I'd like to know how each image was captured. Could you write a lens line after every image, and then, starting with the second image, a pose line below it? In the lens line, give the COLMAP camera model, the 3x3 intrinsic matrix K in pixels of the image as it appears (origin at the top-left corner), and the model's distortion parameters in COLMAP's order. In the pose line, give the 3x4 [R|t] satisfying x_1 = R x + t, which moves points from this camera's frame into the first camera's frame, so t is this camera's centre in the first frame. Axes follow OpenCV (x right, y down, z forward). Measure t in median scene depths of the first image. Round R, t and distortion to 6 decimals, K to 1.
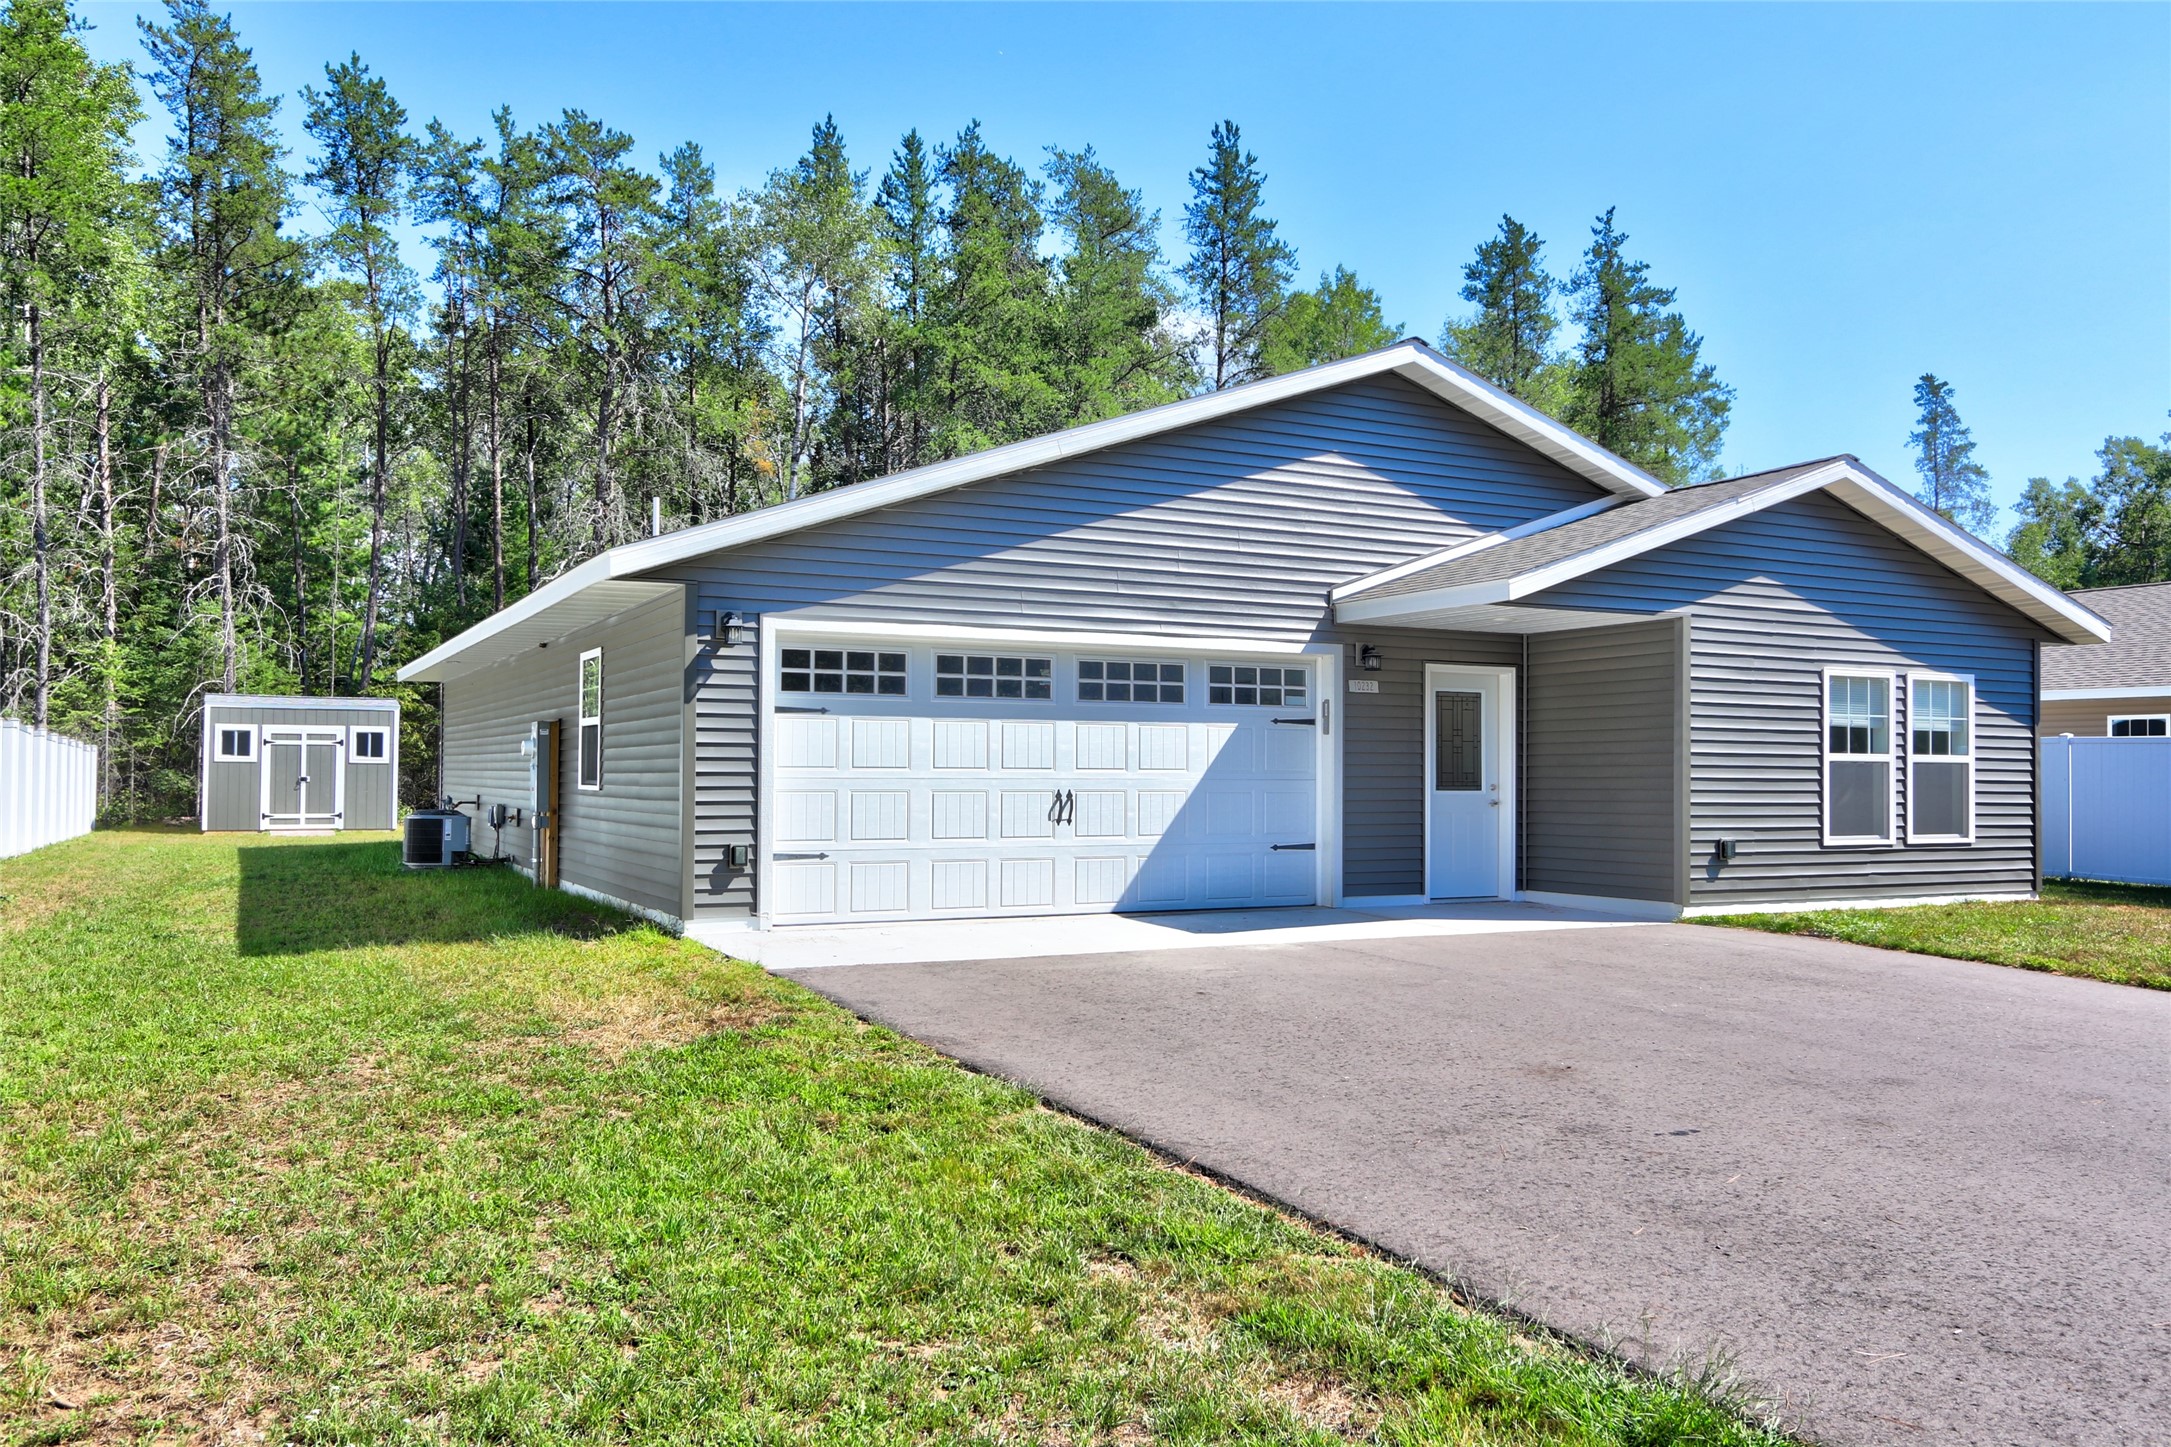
lens RADIAL K [[1671.2, 0, 1085.5], [0, 1671.2, 723.5], [0, 0, 1]] dist [-0.059019, 0.130699]
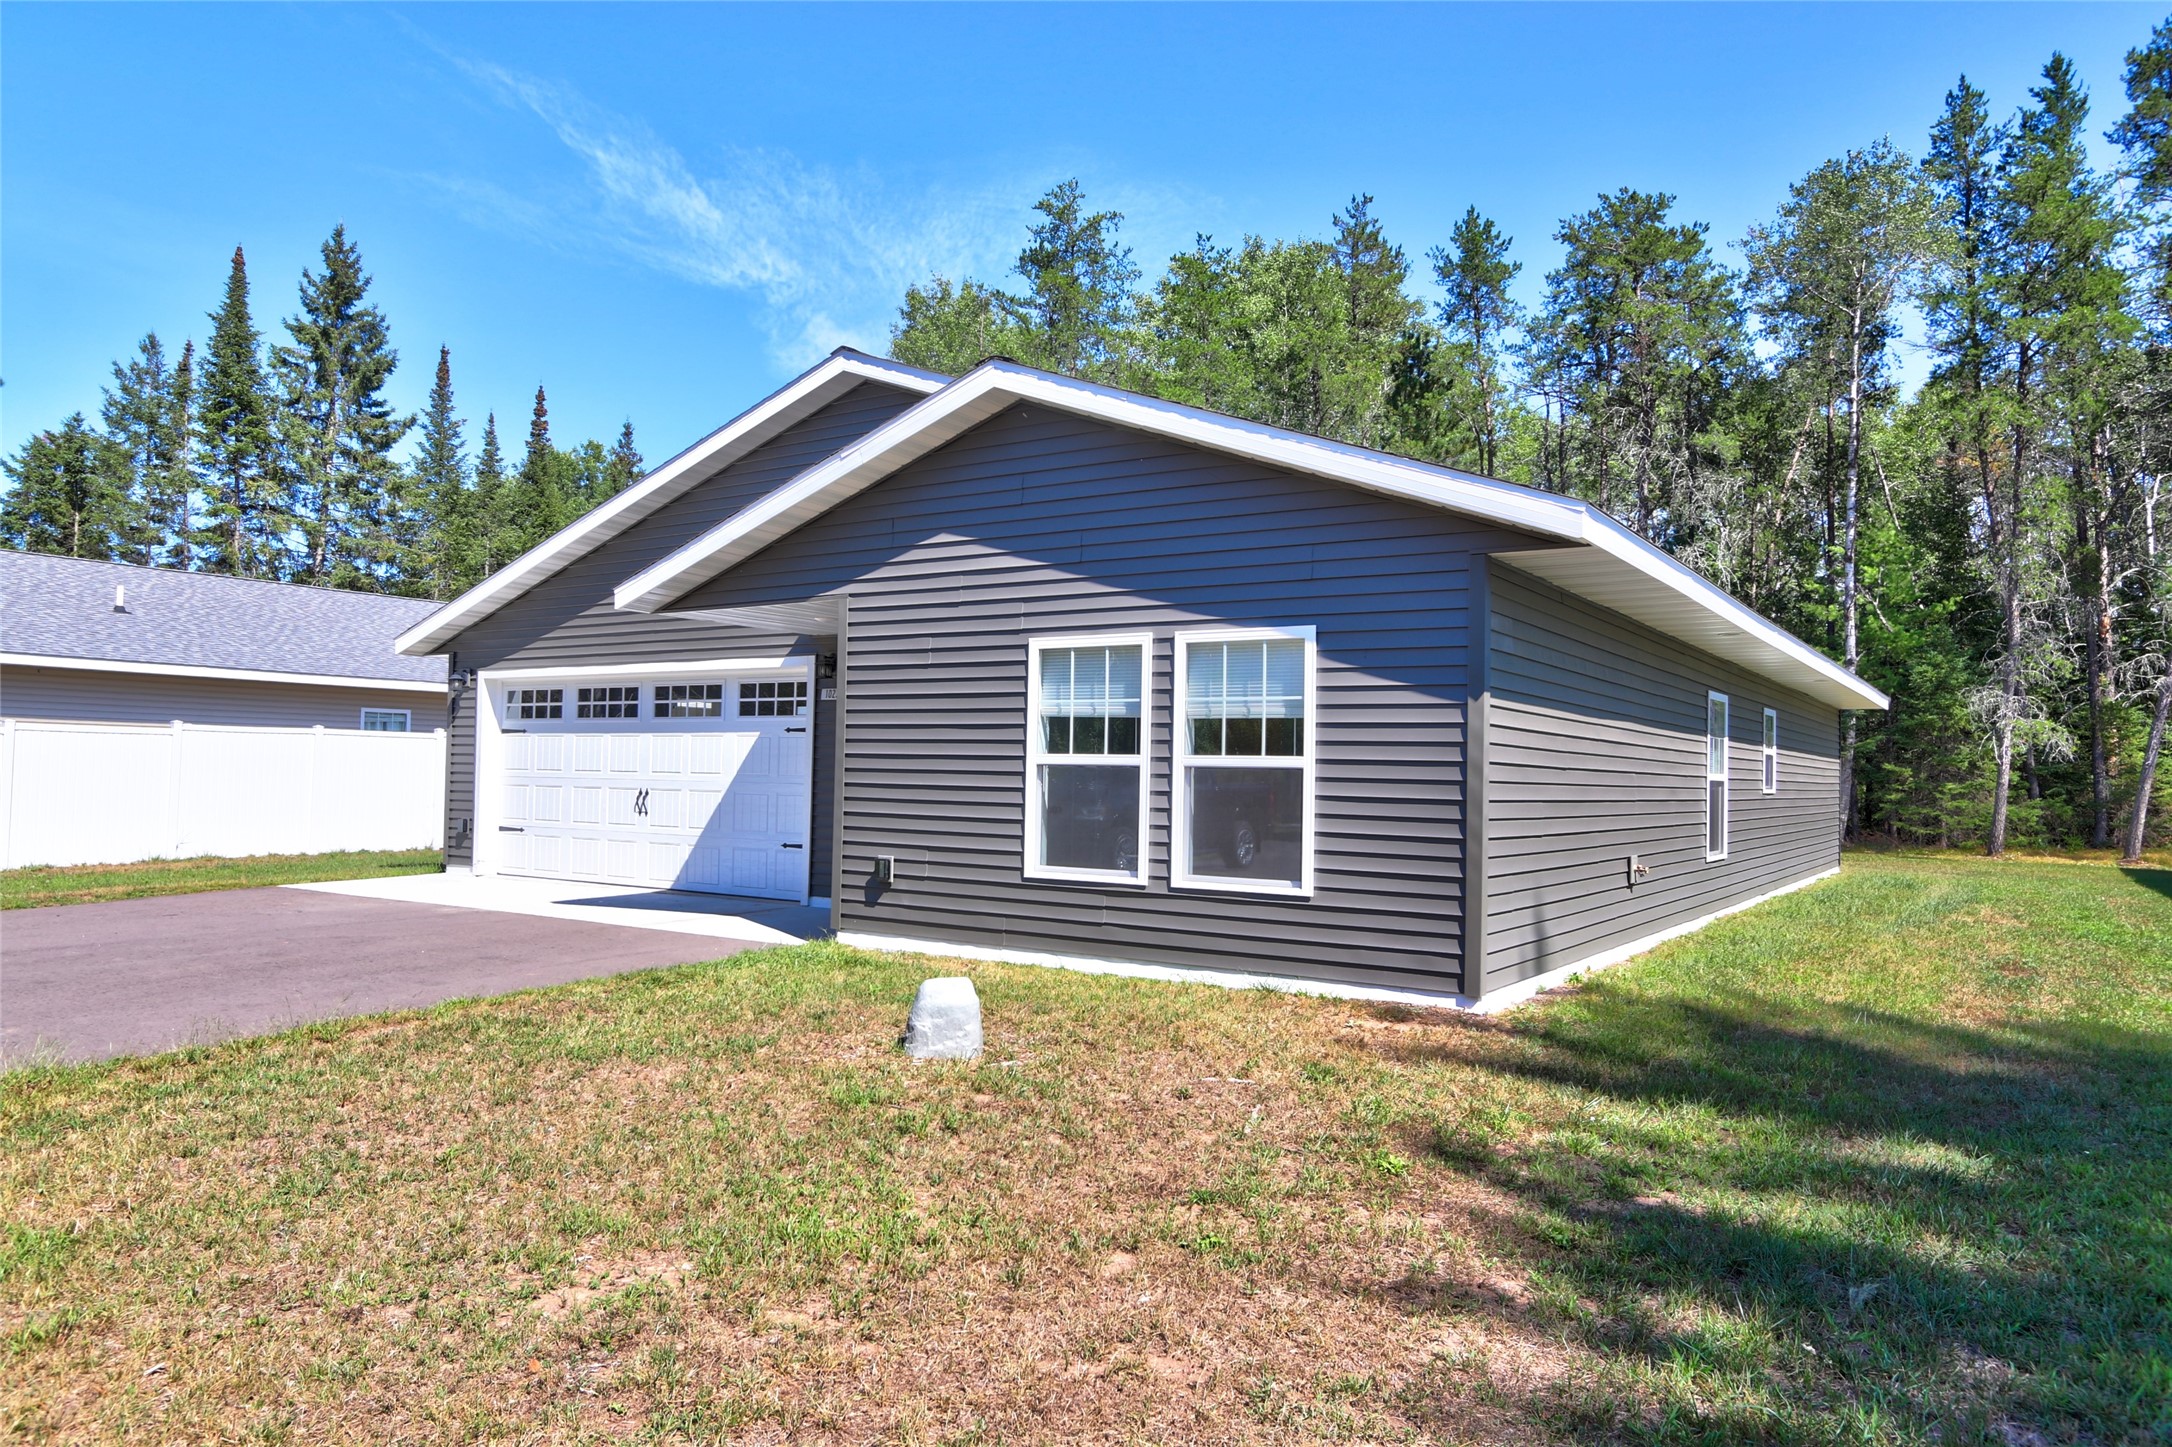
lens RADIAL K [[1443.7, 0, 1086.0], [0, 1443.7, 723.5], [0, 0, 1]] dist [-0.007783, 0.001230]
pose [[0.482764, -0.030309, -0.875226, 0.993296], [0.009340, 0.999522, -0.029461, 0.023081], [0.875701, 0.006048, 0.482816, 0.684119]]
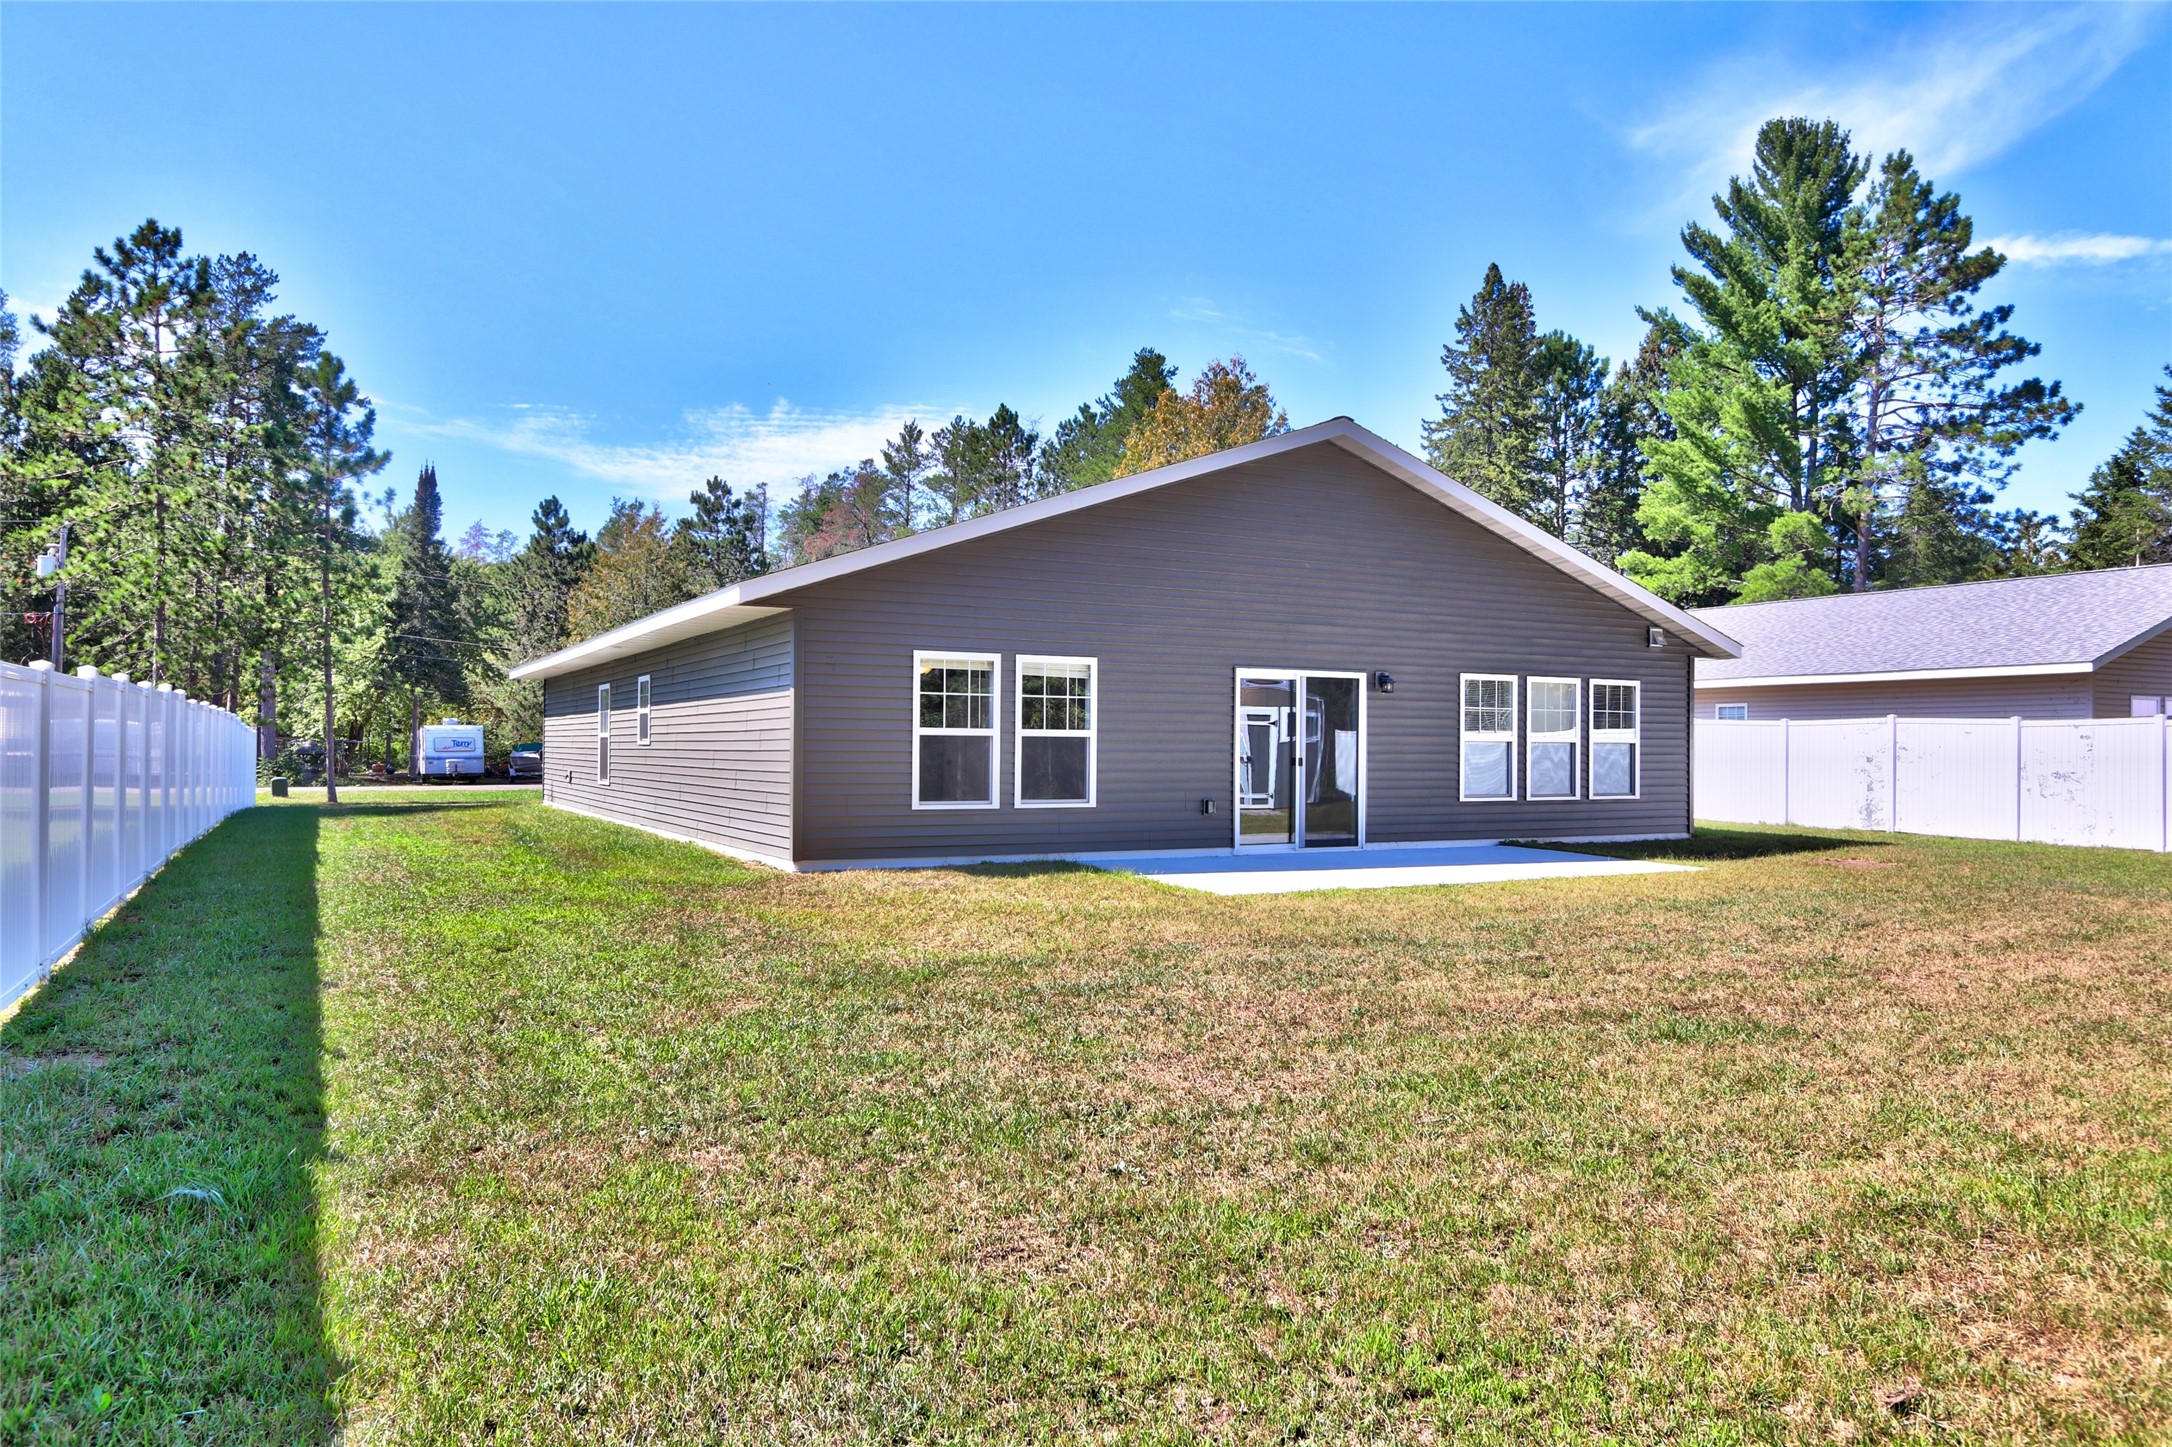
lens RADIAL K [[1443.7, 0, 1086.0], [0, 1443.7, 723.5], [0, 0, 1]] dist [-0.007783, 0.001230]
pose [[0.999996, -0.002768, -0.000516, 0.544373], [0.002776, 0.999865, 0.016203, -0.000899], [0.000471, -0.016204, 0.999869, 0.021203]]
